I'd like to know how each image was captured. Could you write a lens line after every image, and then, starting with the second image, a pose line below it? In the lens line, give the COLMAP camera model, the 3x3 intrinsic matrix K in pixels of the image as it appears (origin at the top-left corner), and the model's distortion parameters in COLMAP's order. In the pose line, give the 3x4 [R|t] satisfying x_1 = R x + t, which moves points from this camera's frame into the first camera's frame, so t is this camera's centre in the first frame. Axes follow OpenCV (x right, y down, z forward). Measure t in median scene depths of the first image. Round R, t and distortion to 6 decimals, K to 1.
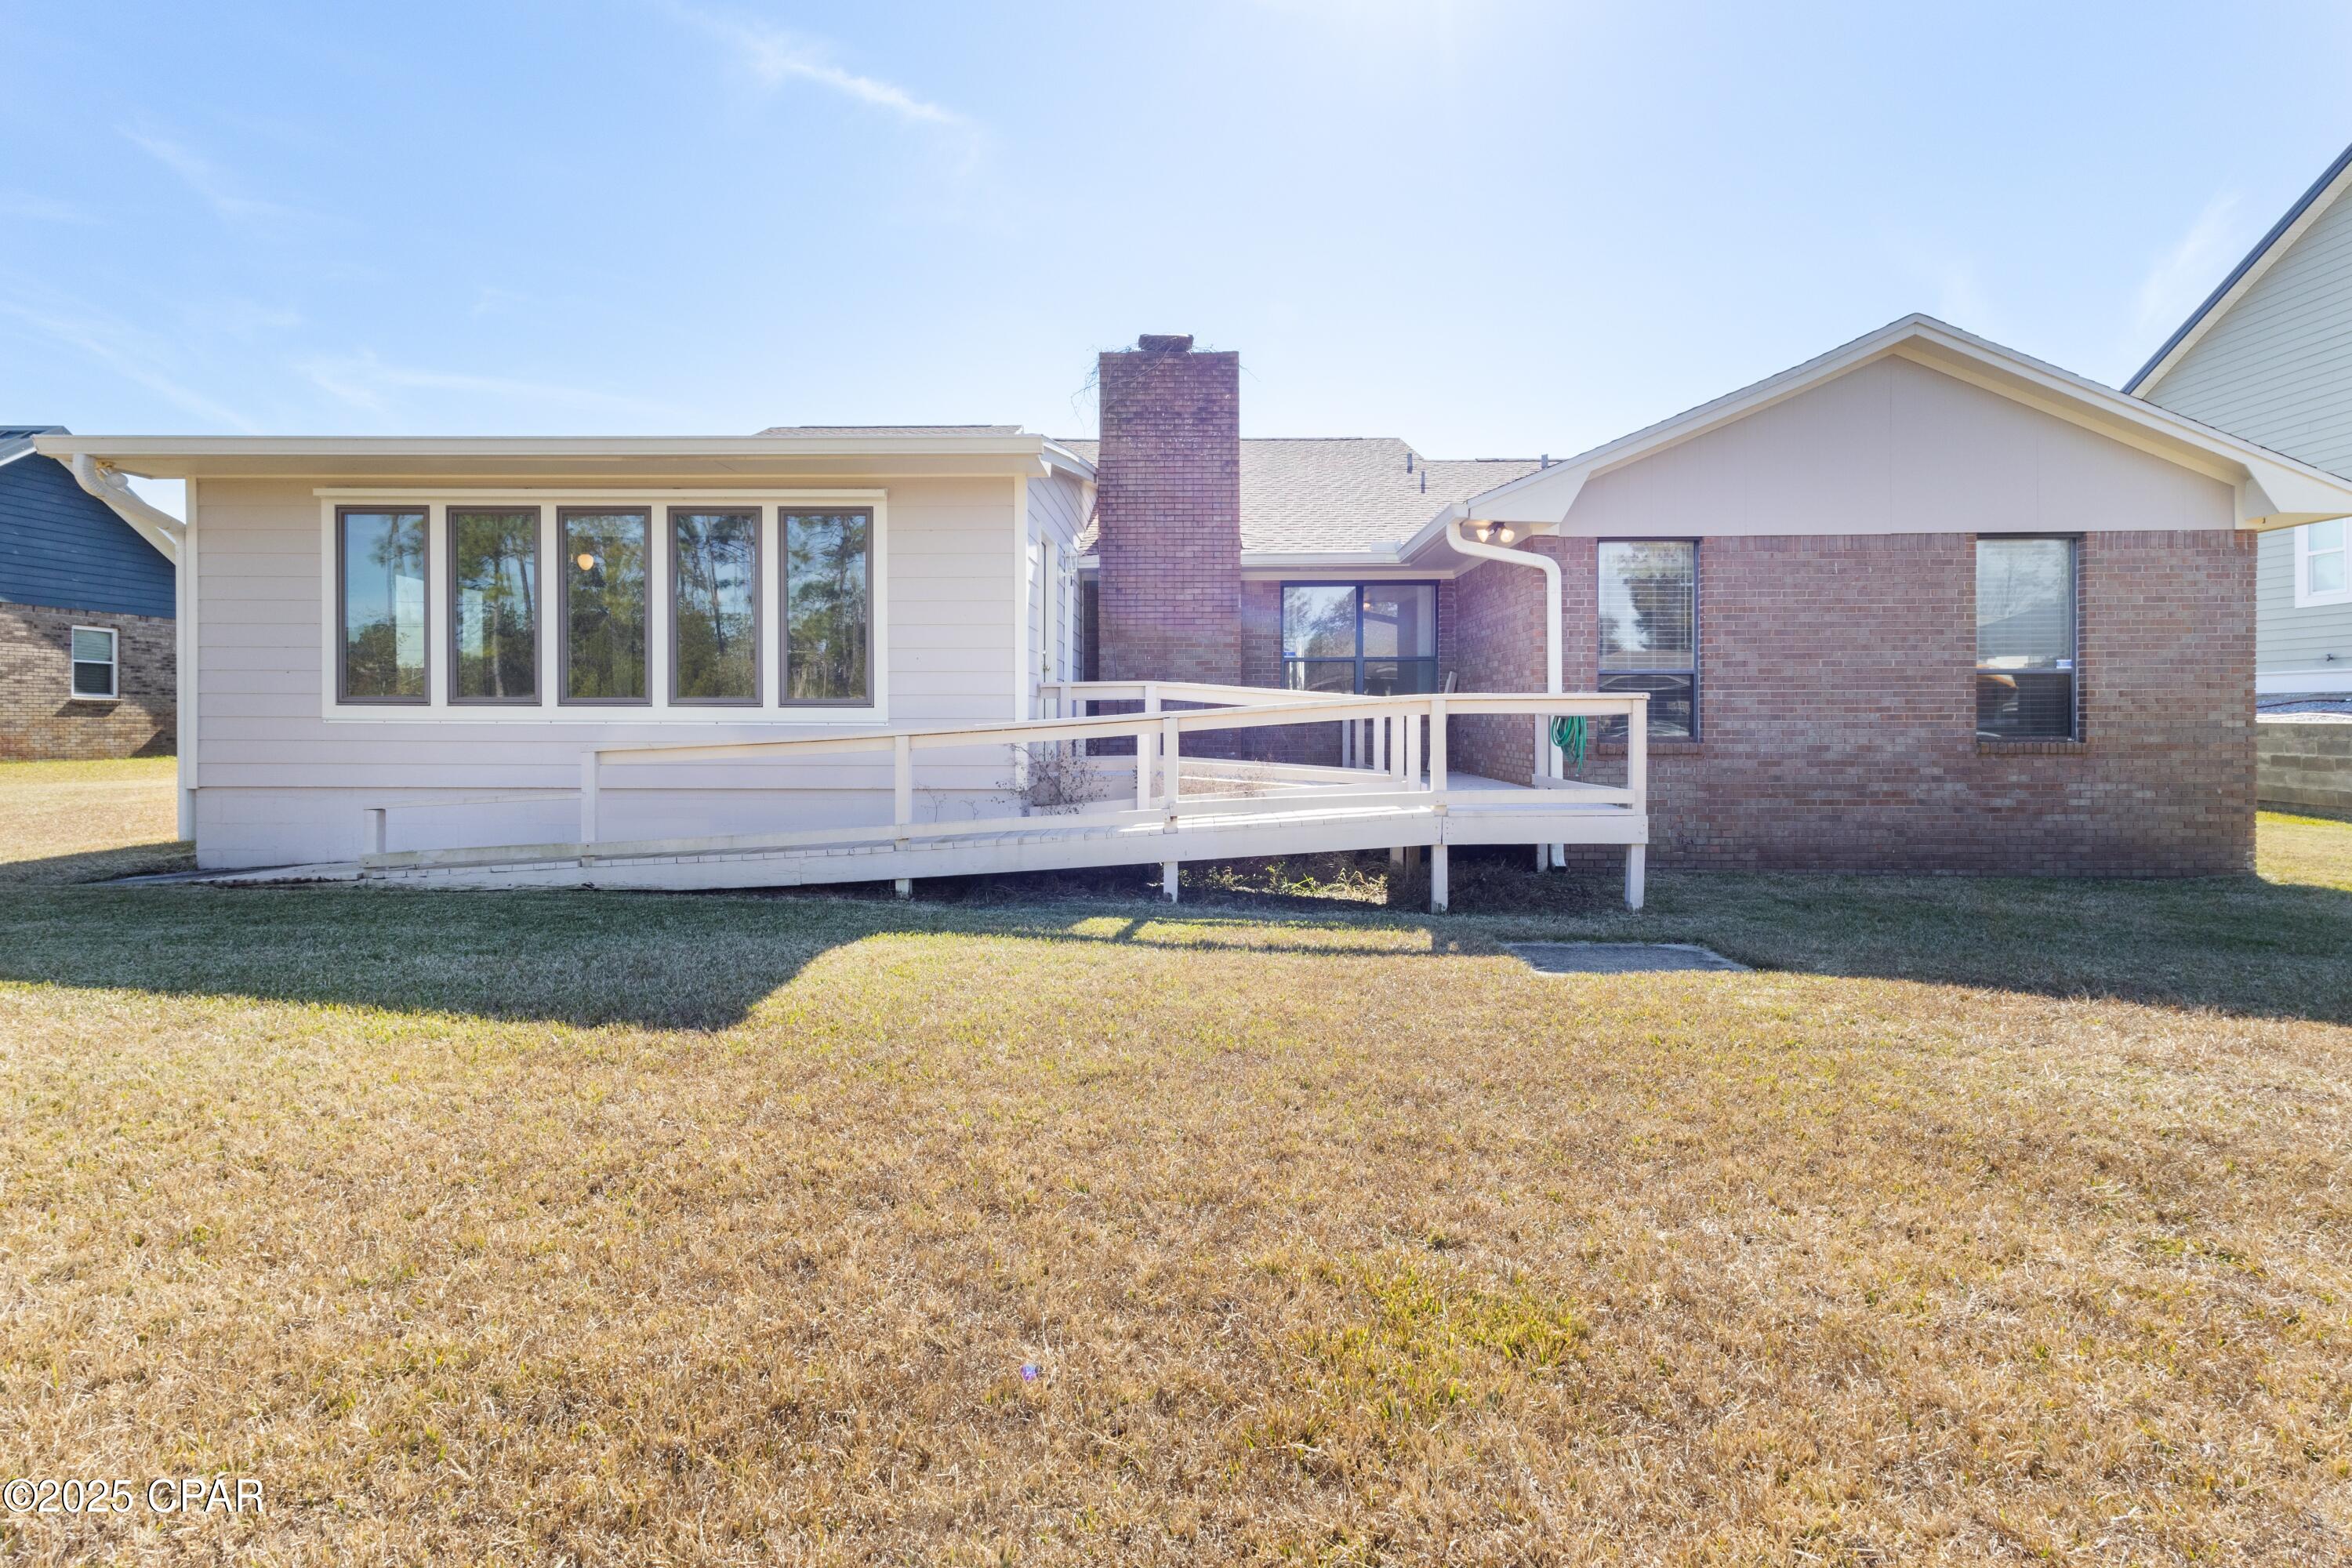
lens RADIAL K [[1079.5, 0, 1173.1], [0, 1079.5, 692.6], [0, 0, 1]] dist [0.004027, 0.001002]
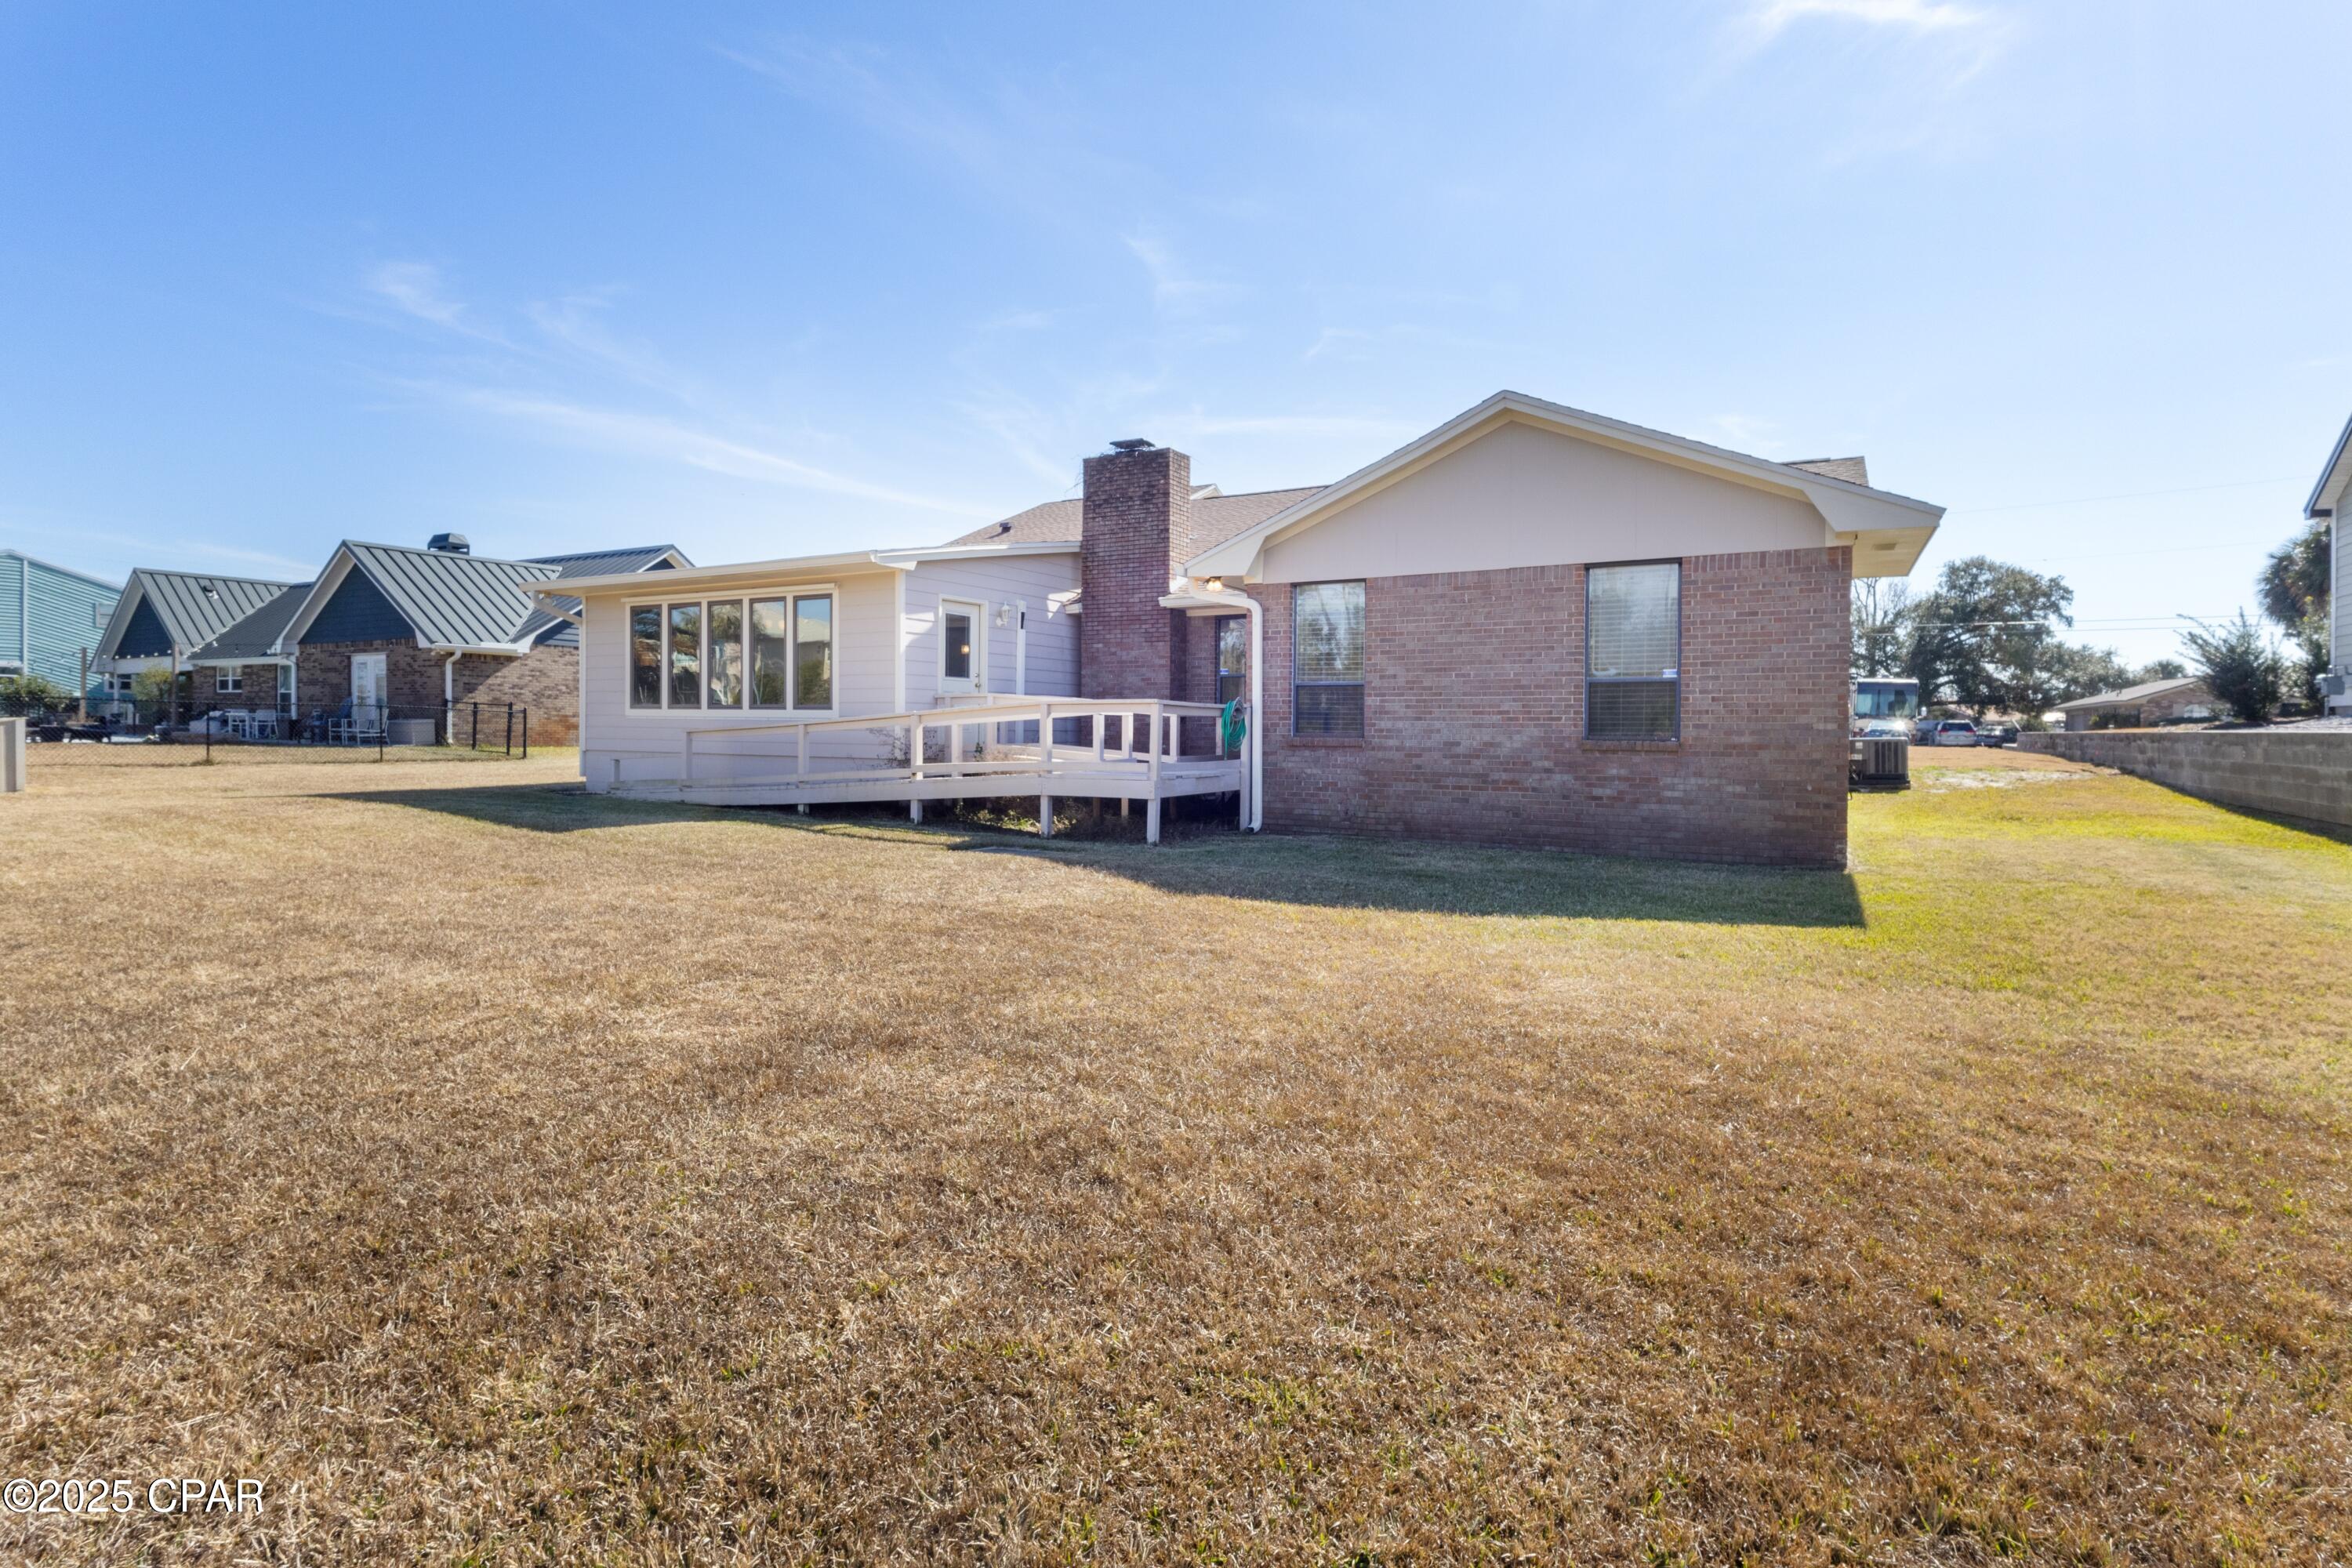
lens RADIAL K [[1079.5, 0, 1173.1], [0, 1079.5, 692.6], [0, 0, 1]] dist [0.004027, 0.001002]
pose [[0.892641, -0.006078, -0.450727, 0.878237], [0.000213, 0.999915, -0.013063, 0.008995], [0.450768, 0.011564, 0.892566, -0.256219]]
